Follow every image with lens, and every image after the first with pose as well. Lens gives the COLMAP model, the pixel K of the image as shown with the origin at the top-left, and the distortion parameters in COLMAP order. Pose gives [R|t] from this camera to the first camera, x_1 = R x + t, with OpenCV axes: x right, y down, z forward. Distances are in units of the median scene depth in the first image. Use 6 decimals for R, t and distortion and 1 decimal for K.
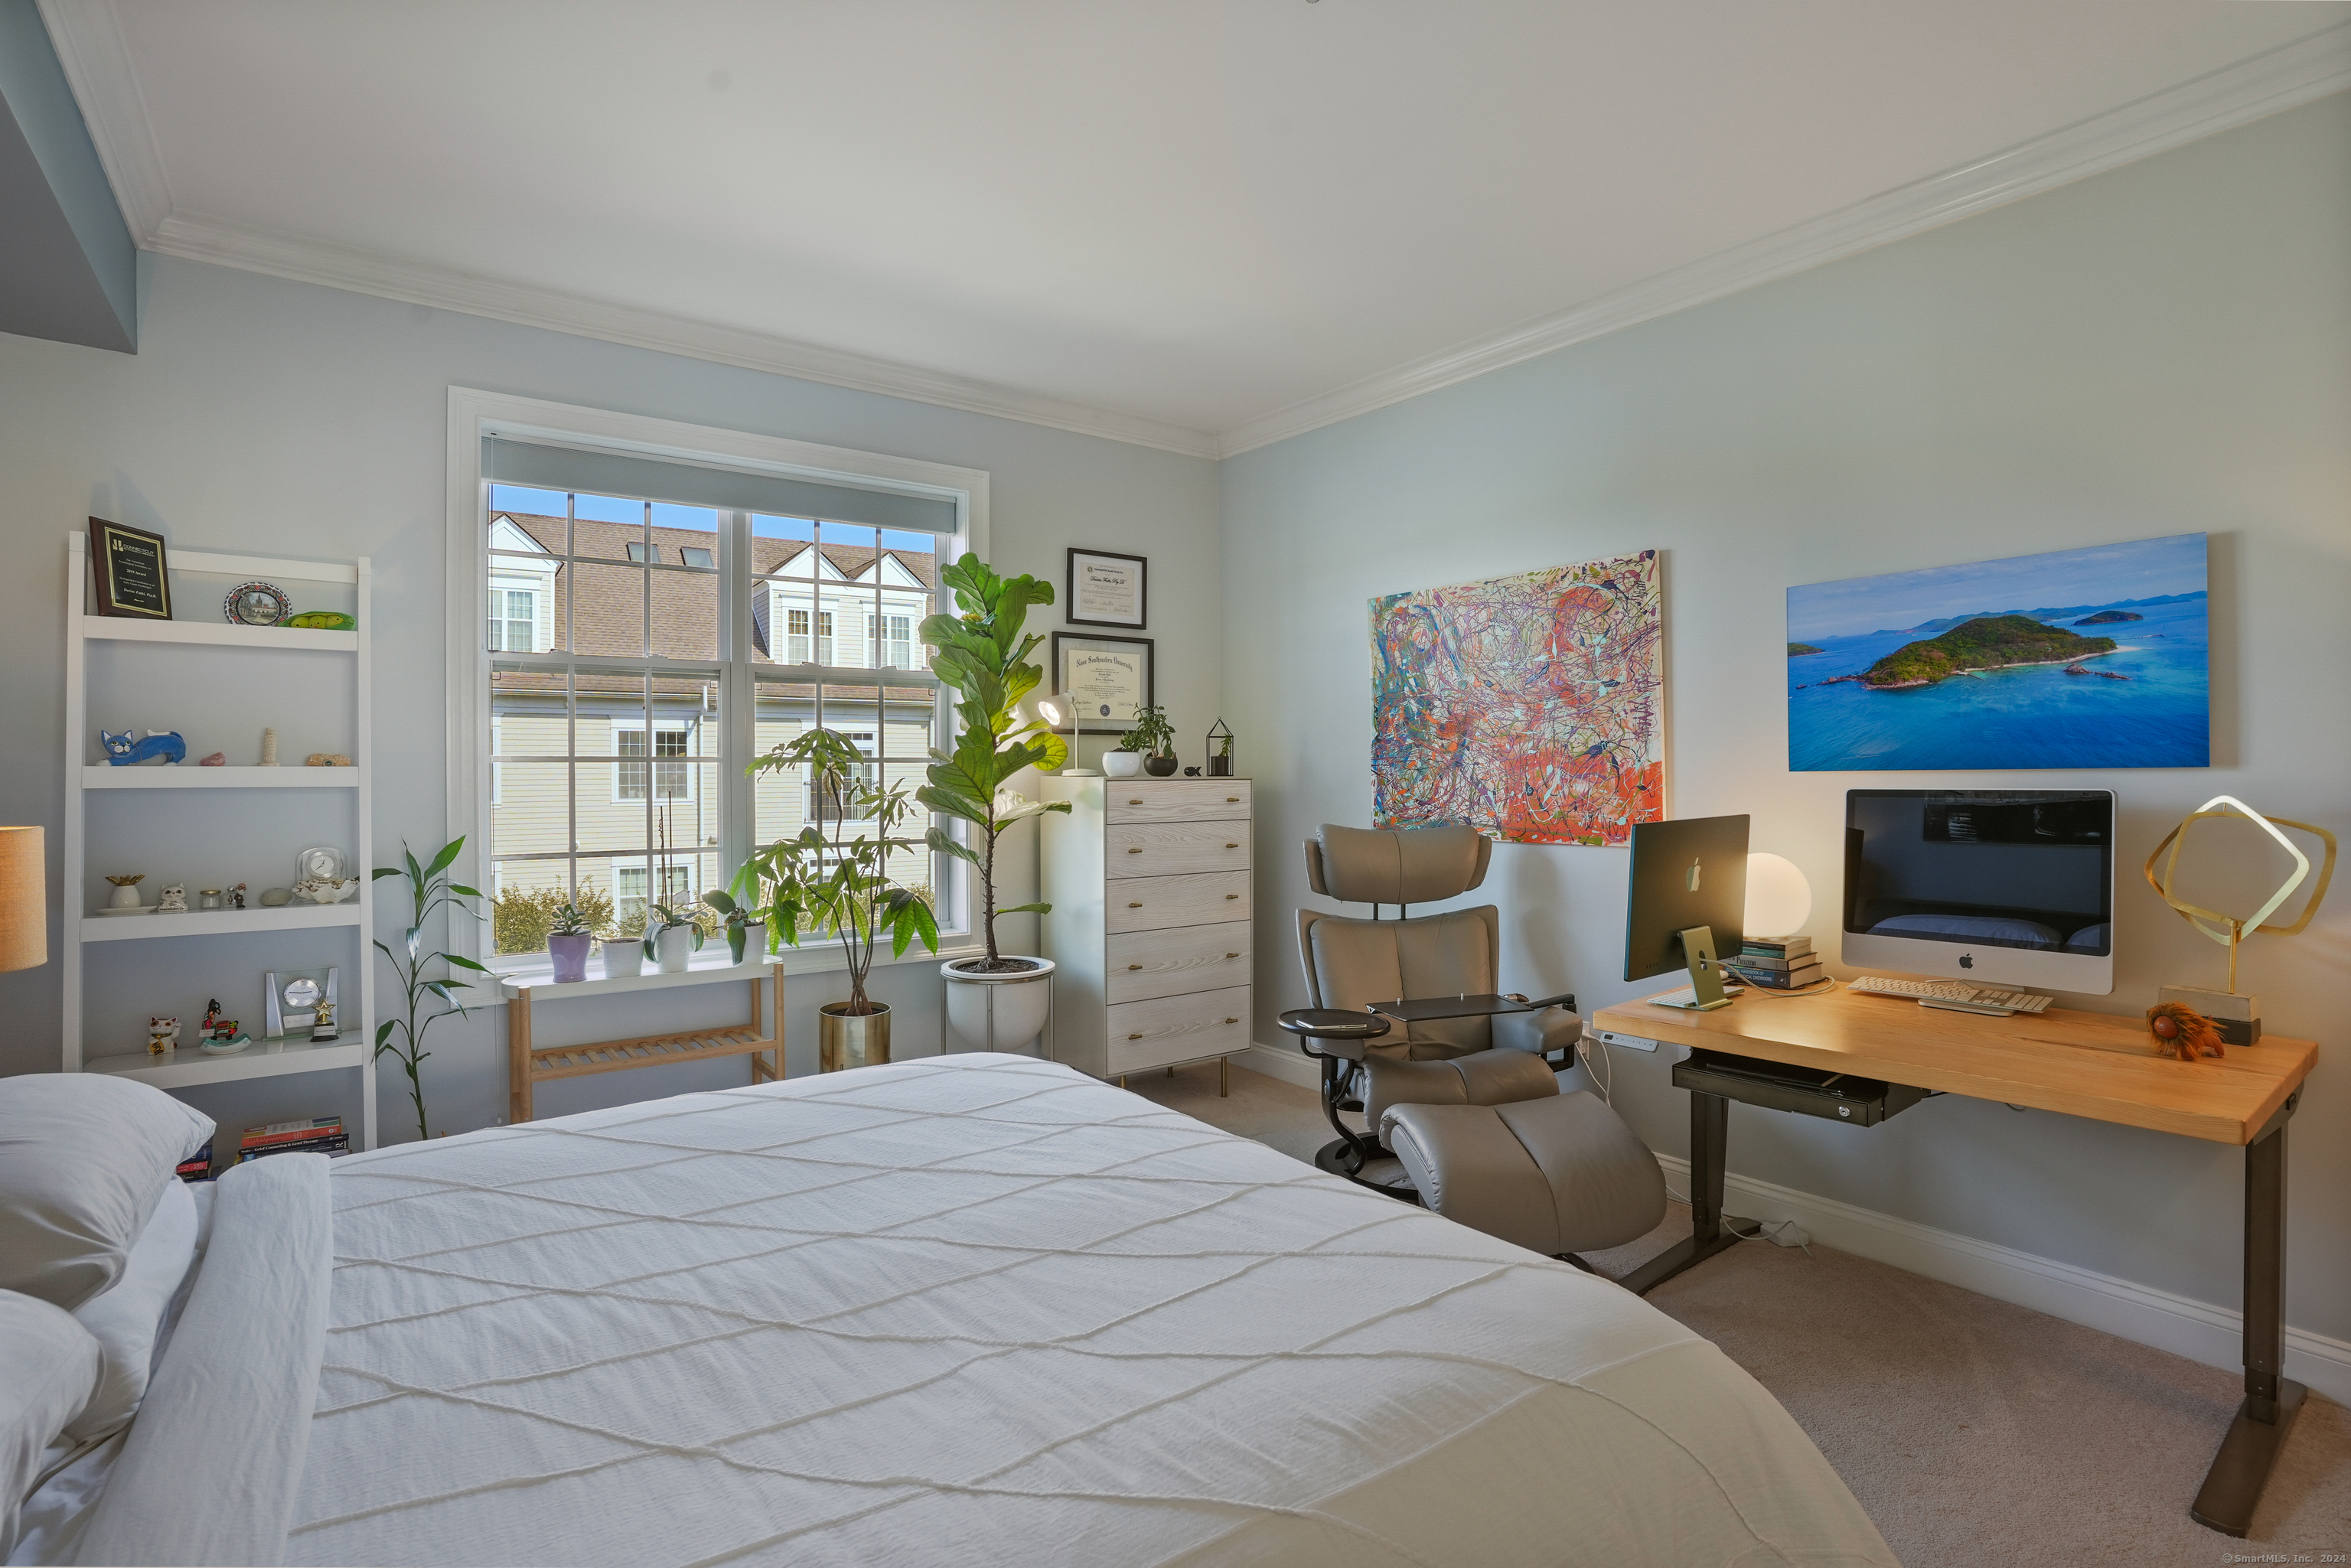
lens RADIAL K [[1156.8, 0, 1189.3], [0, 1156.8, 779.1], [0, 0, 1]] dist [-0.050634, 0.015161]
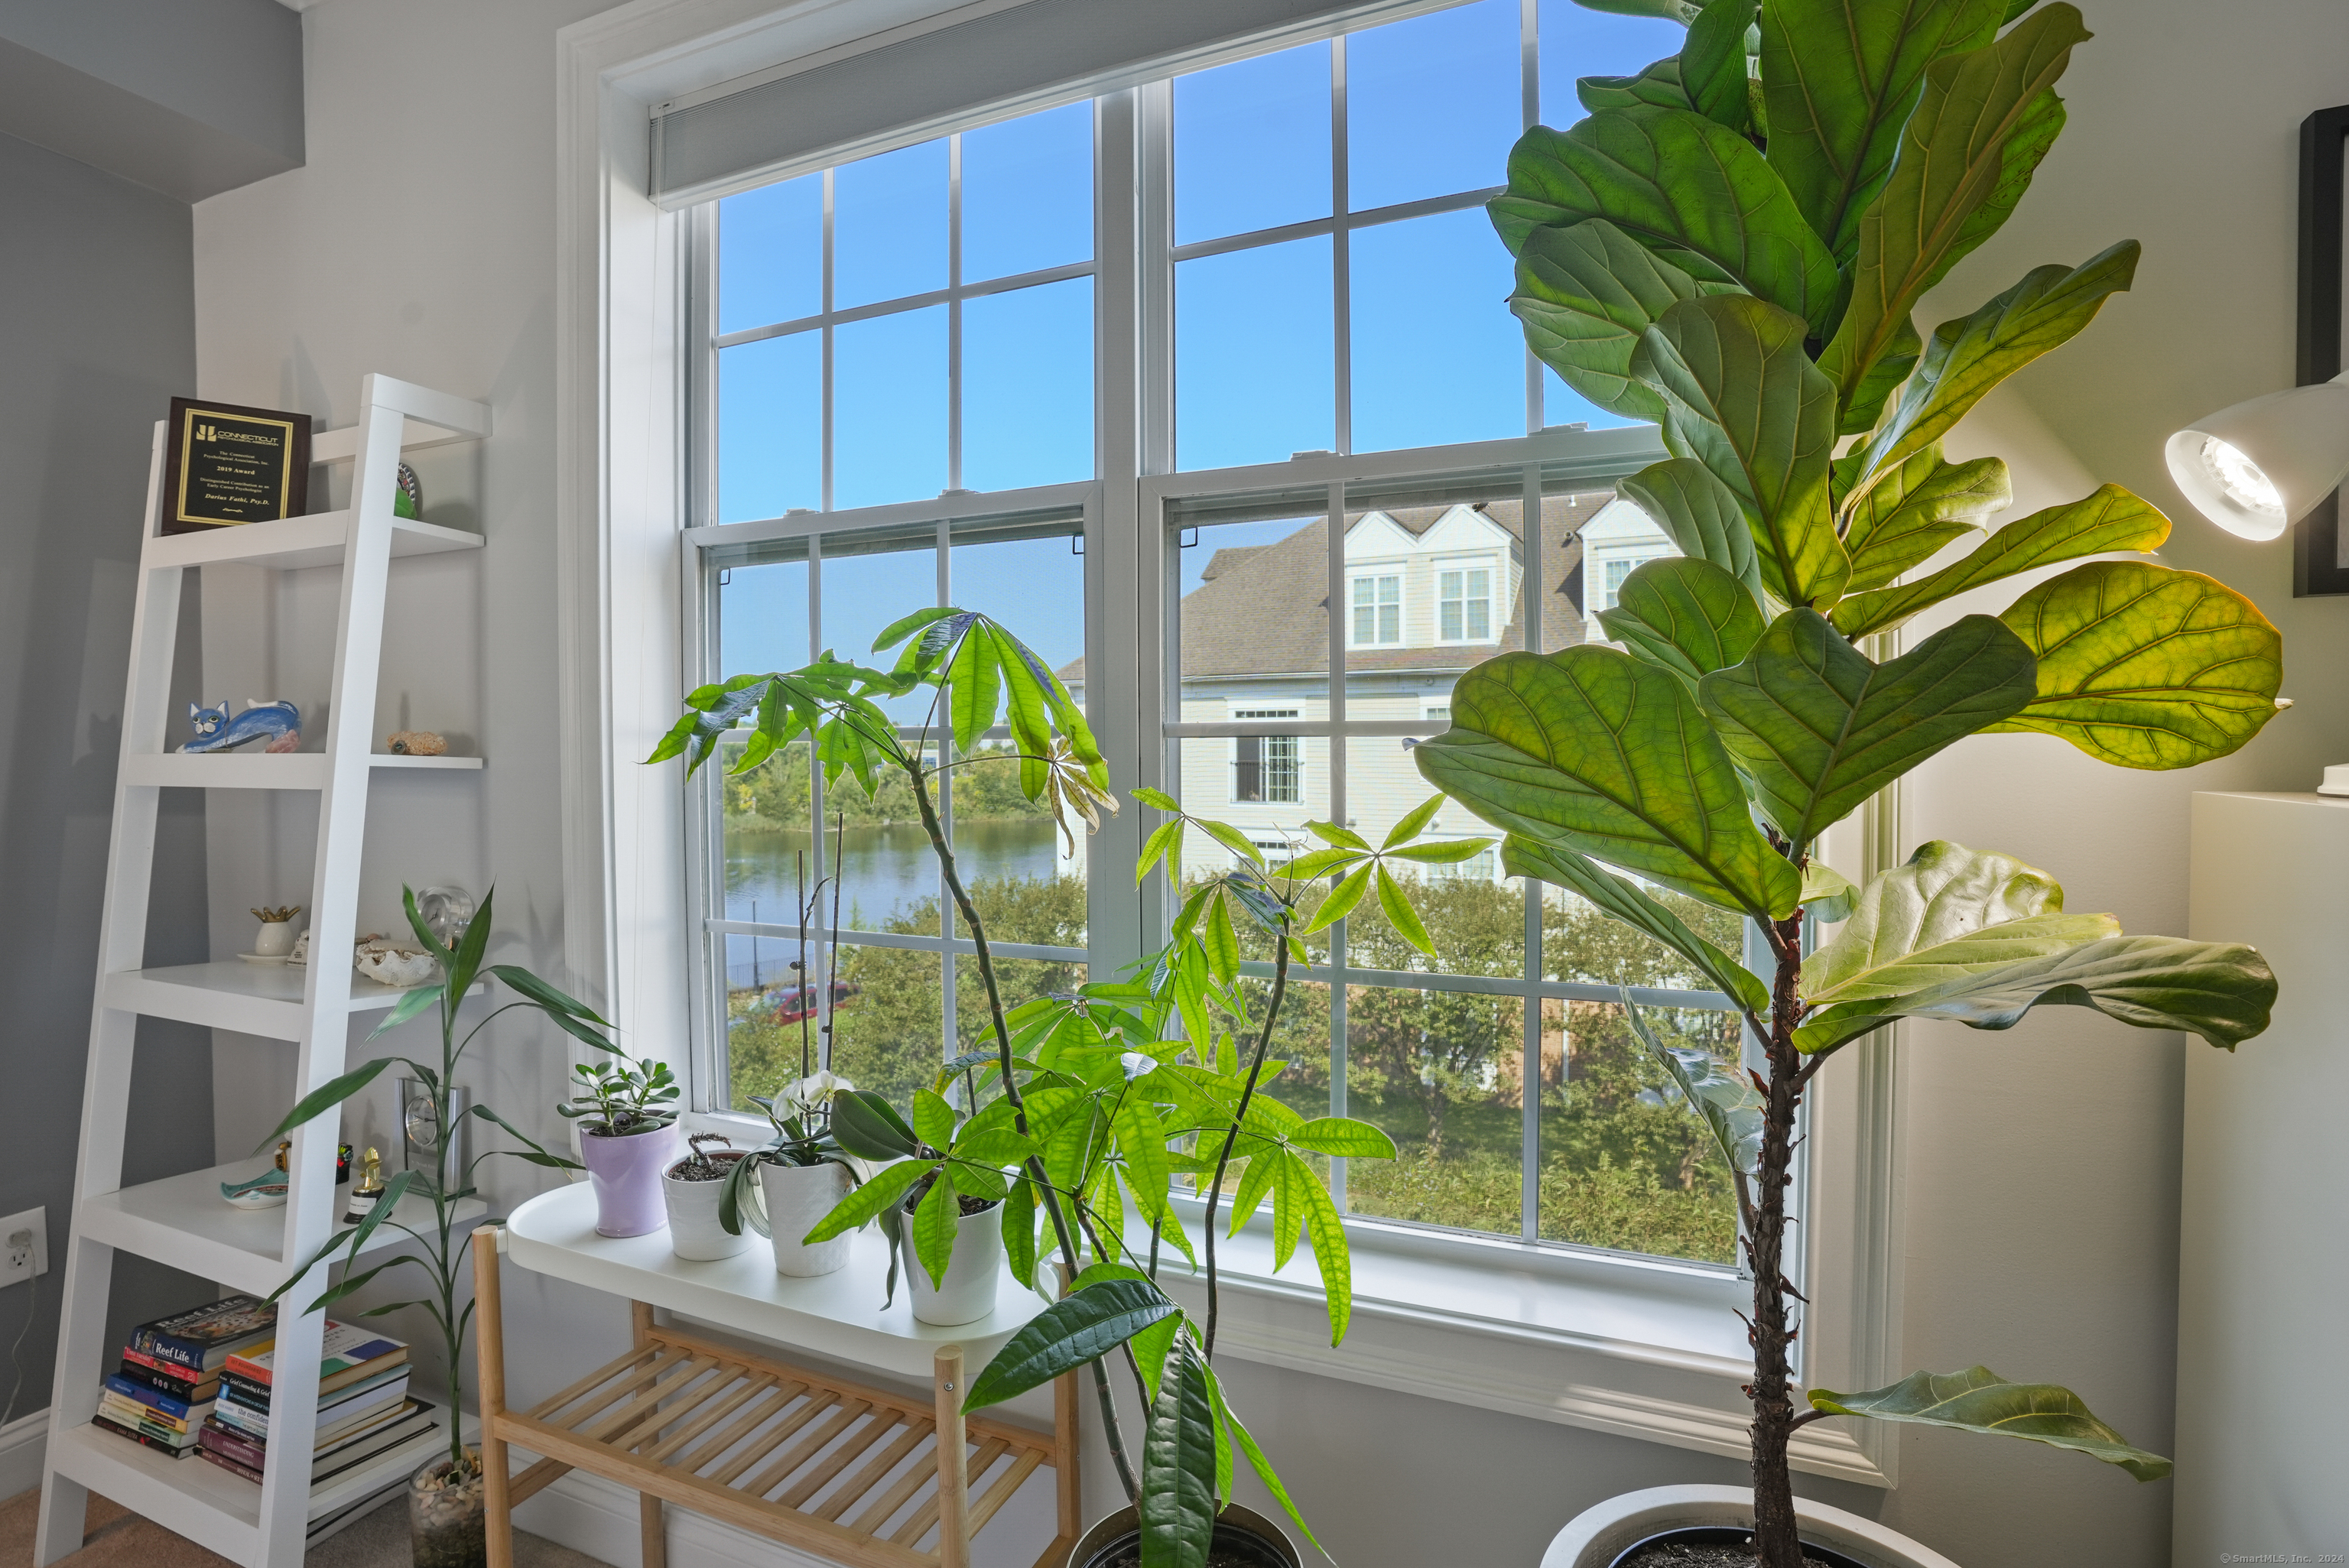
lens RADIAL K [[1155.8, 0, 1173.7], [0, 1155.8, 779.2], [0, 0, 1]] dist [-0.050634, 0.015161]
pose [[0.490680, 0.022454, -0.871051, -0.044829], [-0.004778, 0.999722, 0.023079, -0.010885], [0.871327, -0.007163, 0.490651, 0.864016]]
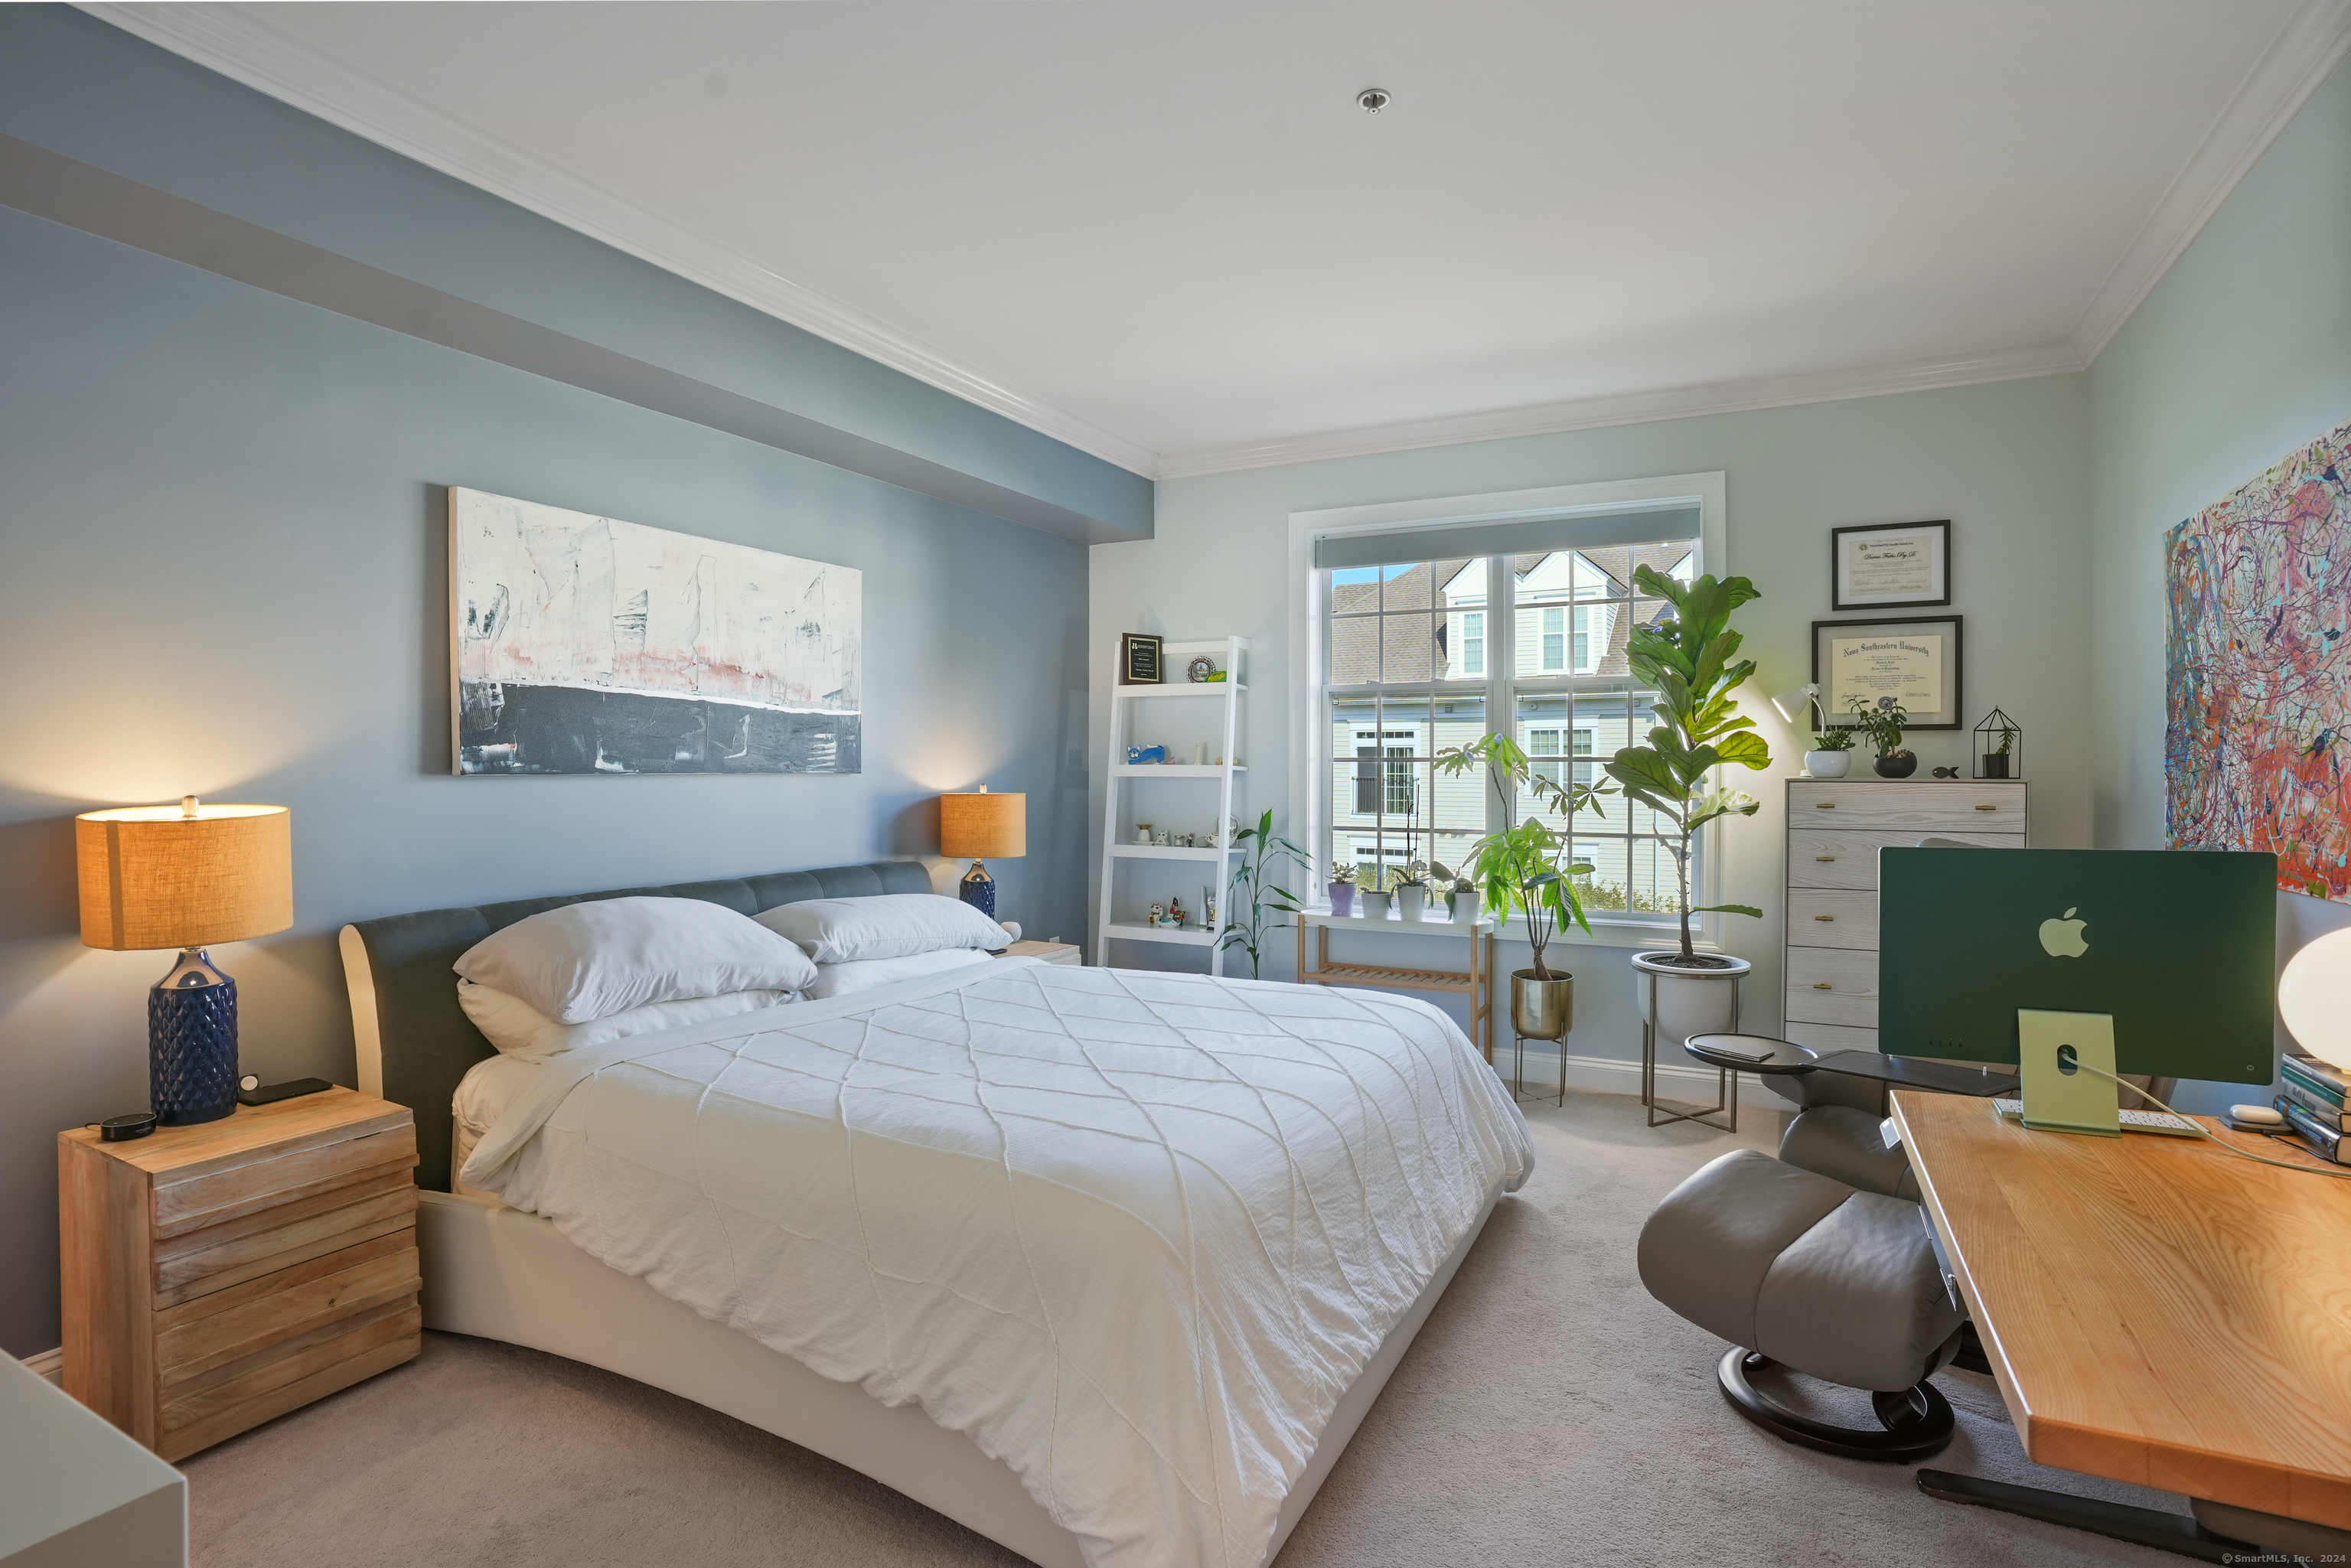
lens RADIAL K [[1156.8, 0, 1177.0], [0, 1156.8, 782.6], [0, 0, 1]] dist [-0.050634, 0.015161]
pose [[0.427940, 0.015703, -0.903671, 0.599181], [-0.011635, 0.999862, 0.011865, -0.003870], [0.903732, 0.005436, 0.428063, 0.175423]]
